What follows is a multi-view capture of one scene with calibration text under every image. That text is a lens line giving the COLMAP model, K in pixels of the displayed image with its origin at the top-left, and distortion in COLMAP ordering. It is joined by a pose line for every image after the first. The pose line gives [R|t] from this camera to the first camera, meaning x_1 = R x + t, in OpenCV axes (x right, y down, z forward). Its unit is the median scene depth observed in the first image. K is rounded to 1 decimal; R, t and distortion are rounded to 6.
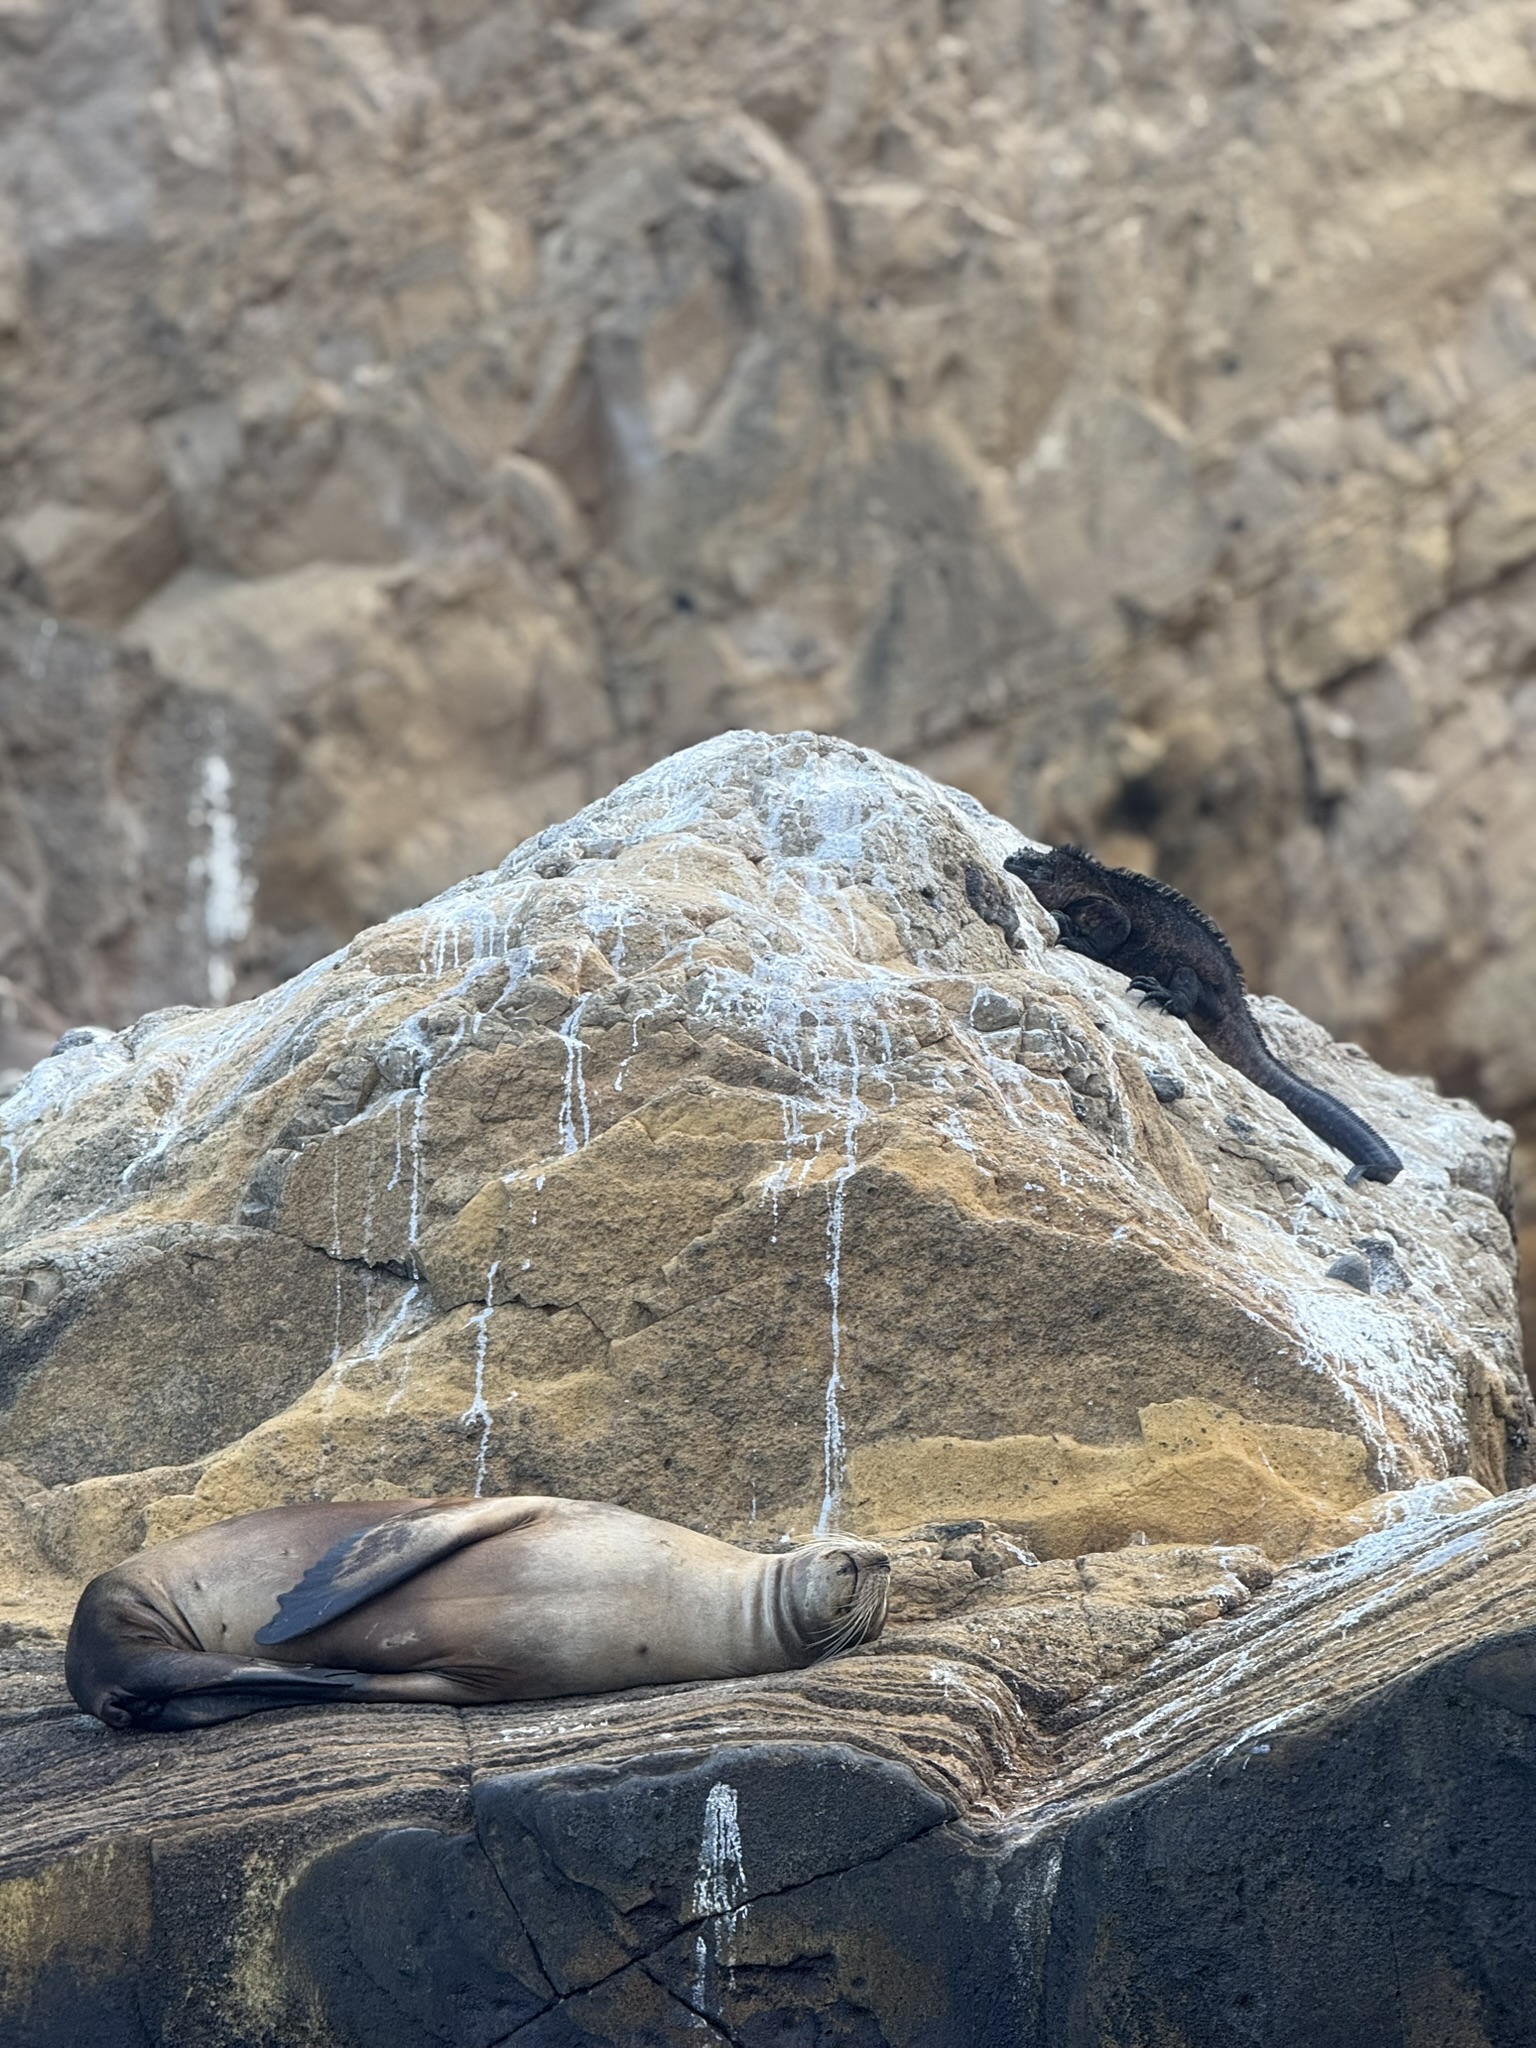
lens RADIAL K [[7160.1, 0, 759.6], [0, 7160.1, 1012.0], [0, 0, 1]] dist [0.241766, 0.000000]
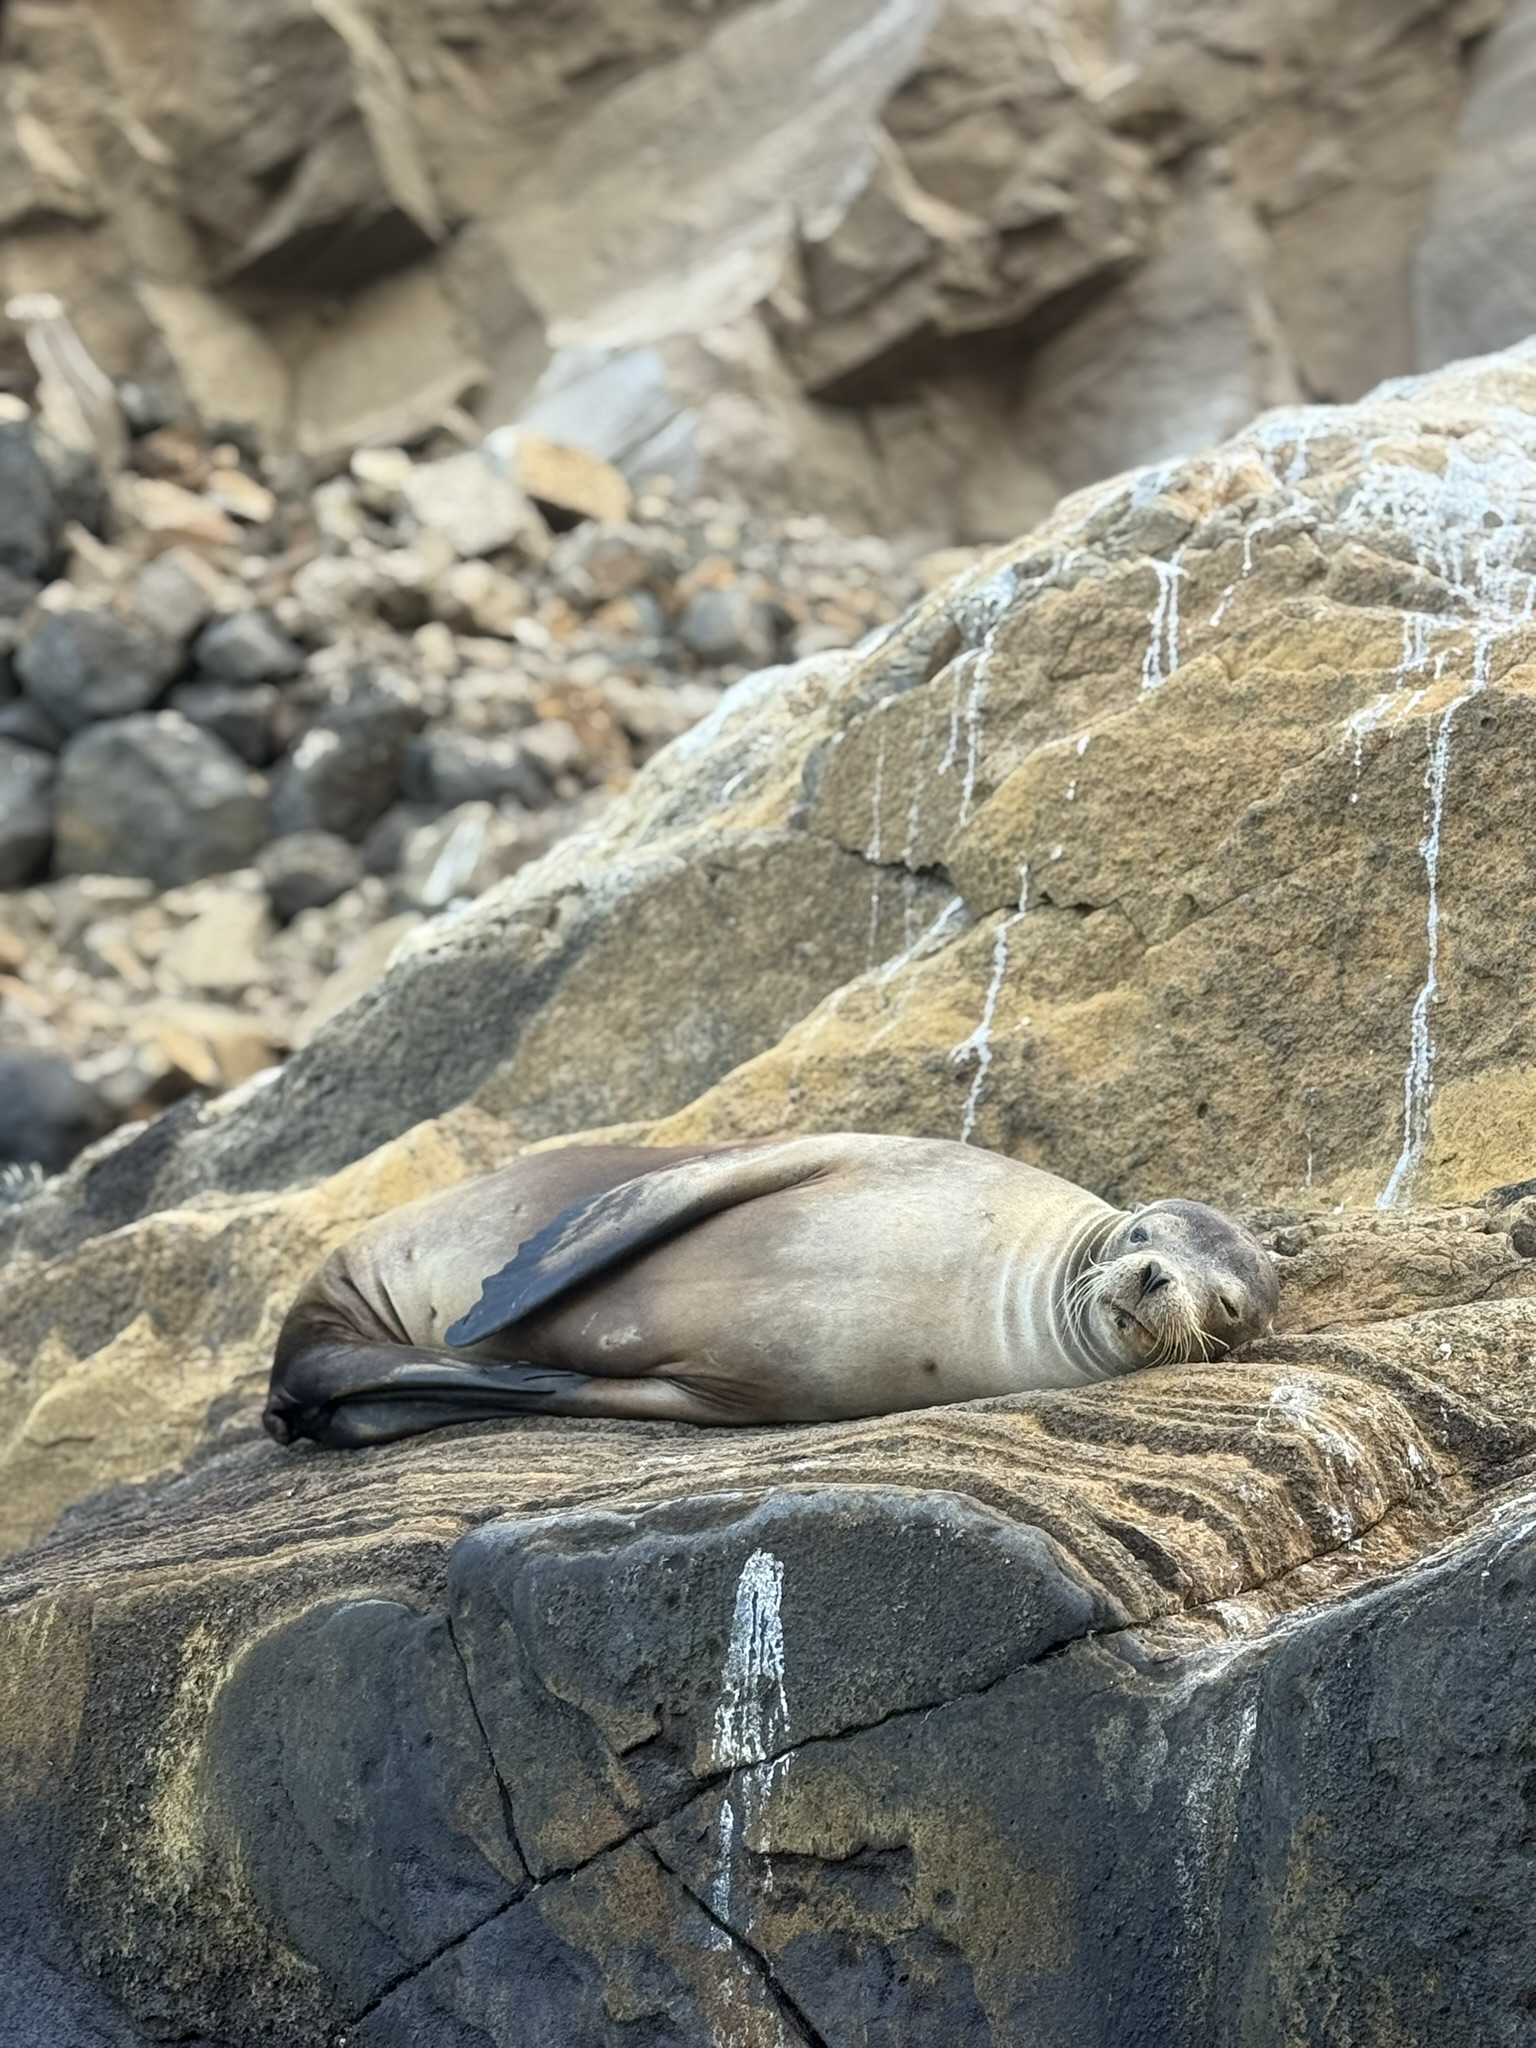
lens RADIAL K [[4006.8, 0, 763.7], [0, 4006.8, 1012.0], [0, 0, 1]] dist [0.146049, 0.000000]
pose [[0.876535, -0.023550, -0.480762, 0.141242], [0.014783, 0.999648, -0.022016, 0.060350], [0.481111, 0.012190, 0.876575, 0.611633]]
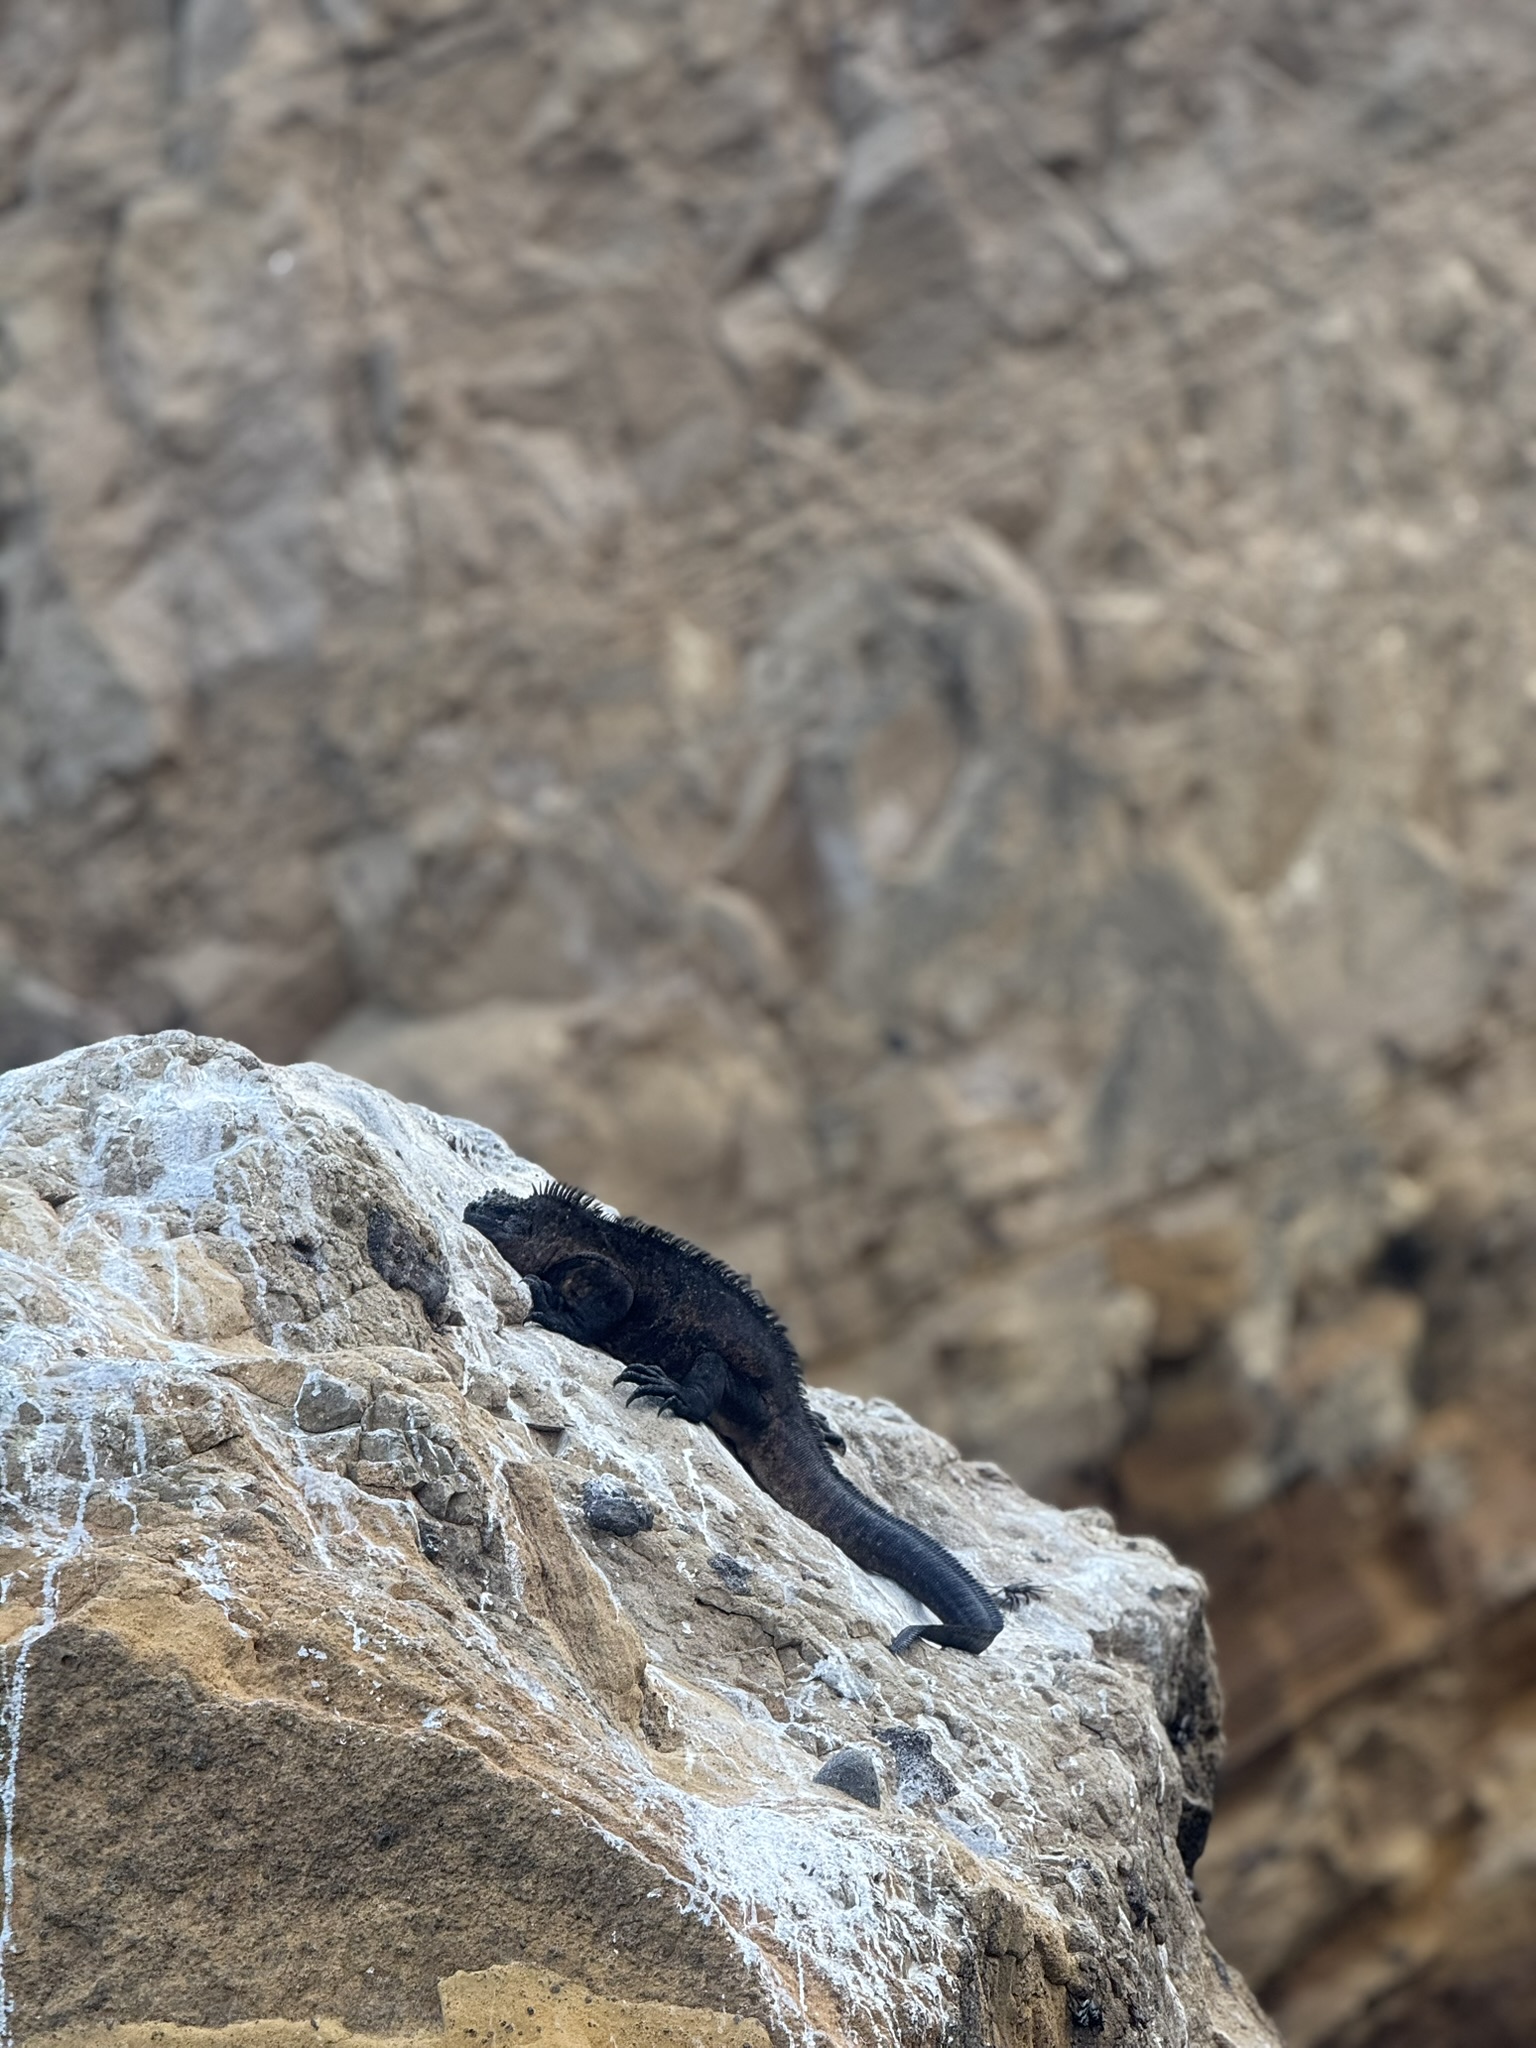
lens RADIAL K [[7160.1, 0, 786.1], [0, 7160.1, 1027.4], [0, 0, 1]] dist [0.241766, 0.000000]
pose [[0.998007, -0.007287, -0.062675, 0.126800], [0.003069, 0.997739, -0.067132, 0.010830], [0.063023, 0.066806, 0.995774, 0.308286]]
